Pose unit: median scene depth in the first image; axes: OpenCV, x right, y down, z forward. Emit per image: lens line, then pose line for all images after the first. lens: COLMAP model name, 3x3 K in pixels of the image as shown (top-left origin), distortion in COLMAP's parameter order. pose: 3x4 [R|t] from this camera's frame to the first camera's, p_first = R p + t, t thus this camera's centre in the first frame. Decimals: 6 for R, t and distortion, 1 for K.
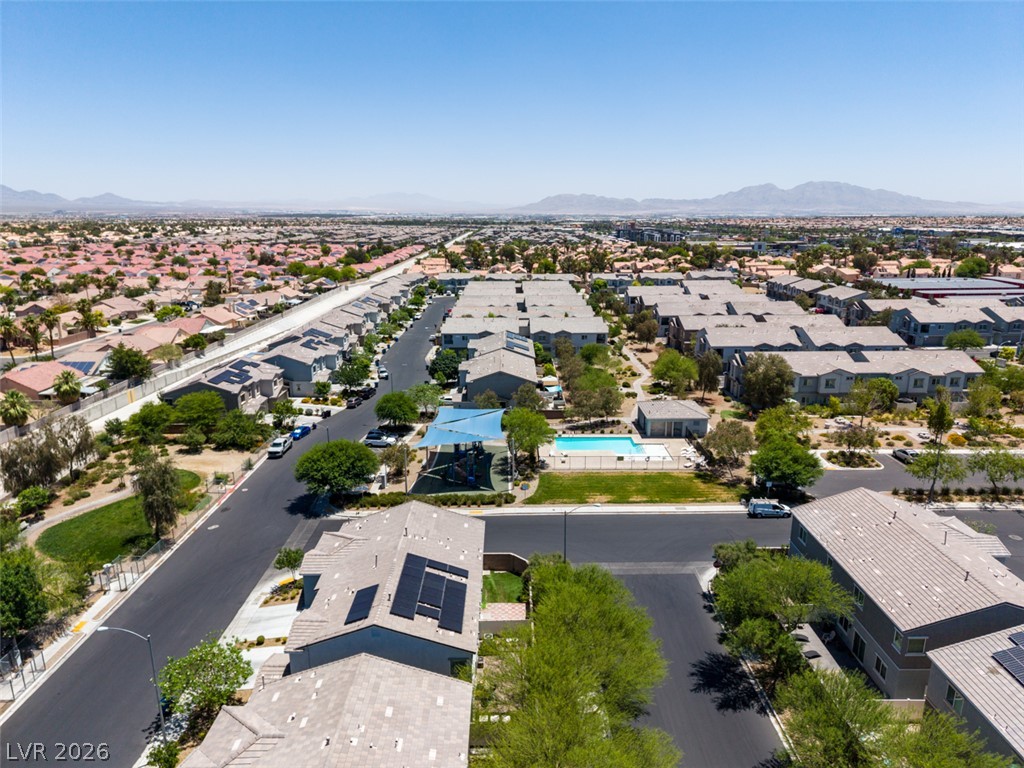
lens RADIAL K [[680.2, 0, 509.8], [0, 680.2, 390.3], [0, 0, 1]] dist [0.055701, -0.063452]
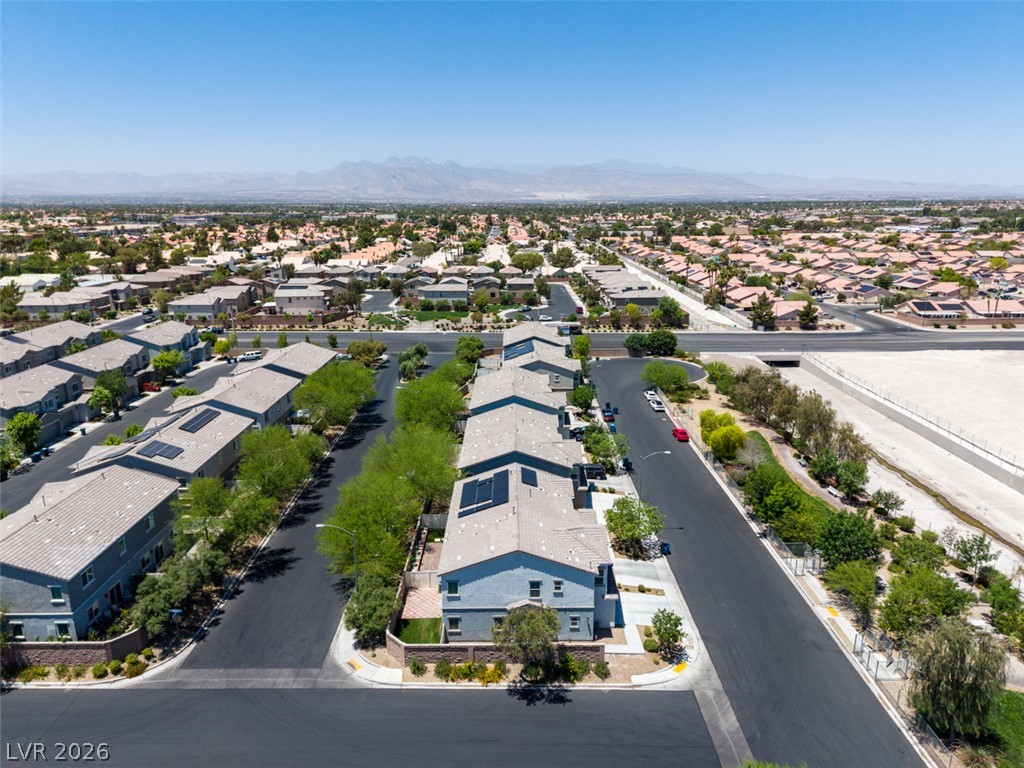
lens RADIAL K [[680.2, 0, 510.1], [0, 680.2, 384.8], [0, 0, 1]] dist [0.055701, -0.063452]
pose [[-0.999972, 0.007248, 0.001695, -0.098784], [0.007140, 0.869653, 0.493612, -0.333507], [0.002104, 0.493611, -0.869680, 1.219508]]
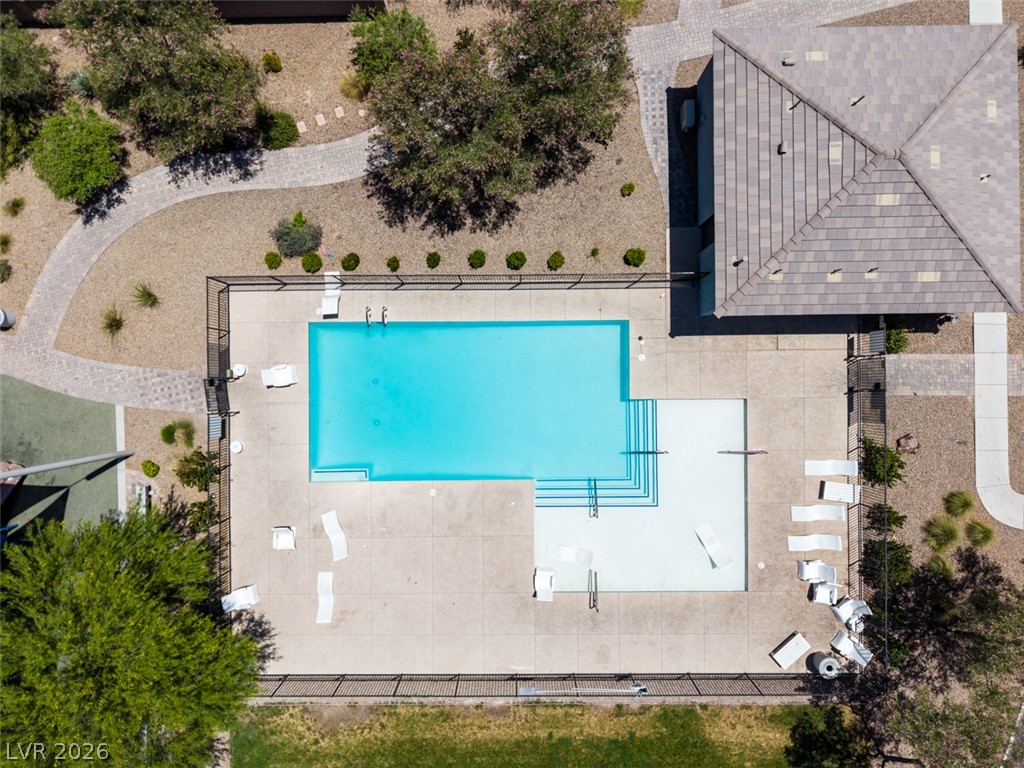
lens RADIAL K [[680.2, 0, 515.4], [0, 680.2, 385.1], [0, 0, 1]] dist [0.055701, -0.063452]
pose [[0.999918, -0.011945, -0.004522, 0.173201], [0.007328, 0.246544, 0.969104, -0.194711], [-0.010461, -0.969058, 0.246612, 1.144861]]
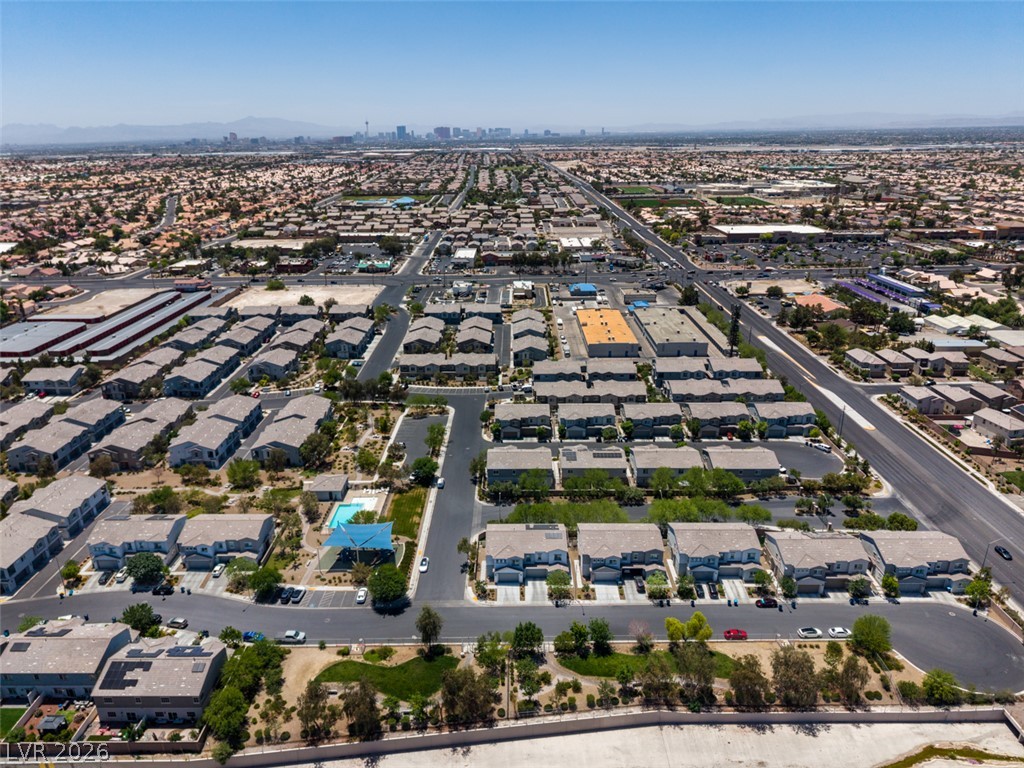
lens RADIAL K [[680.2, 0, 515.0], [0, 680.2, 376.2], [0, 0, 1]] dist [0.055701, -0.063452]
pose [[0.000757, -0.328722, 0.944426, -1.775938], [0.260159, 0.911971, 0.317217, -0.867729], [-0.965566, 0.245461, 0.086211, 0.385974]]
